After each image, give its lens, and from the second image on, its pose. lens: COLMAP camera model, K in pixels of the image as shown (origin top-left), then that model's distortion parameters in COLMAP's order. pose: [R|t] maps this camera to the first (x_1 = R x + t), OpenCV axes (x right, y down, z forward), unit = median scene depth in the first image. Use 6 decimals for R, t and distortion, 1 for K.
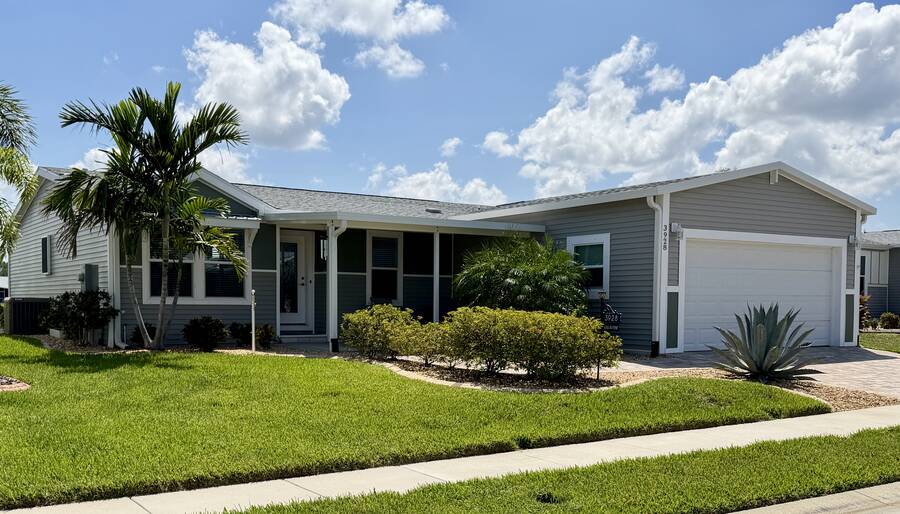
lens RADIAL K [[919.3, 0, 450.0], [0, 919.3, 257.0], [0, 0, 1]] dist [-0.003395, 0.002021]
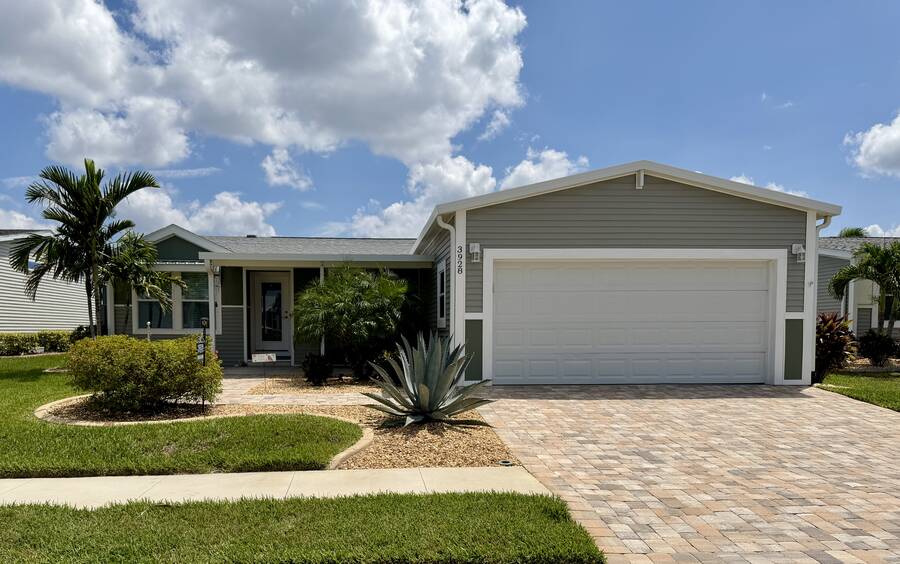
lens RADIAL K [[712.9, 0, 450.0], [0, 712.9, 325.1], [0, 0, 1]] dist [0.034812, -0.002119]
pose [[0.864060, -0.009588, -0.503298, 0.551596], [0.029563, 0.999059, 0.031723, 0.019666], [0.502520, -0.042290, 0.863531, 0.357306]]
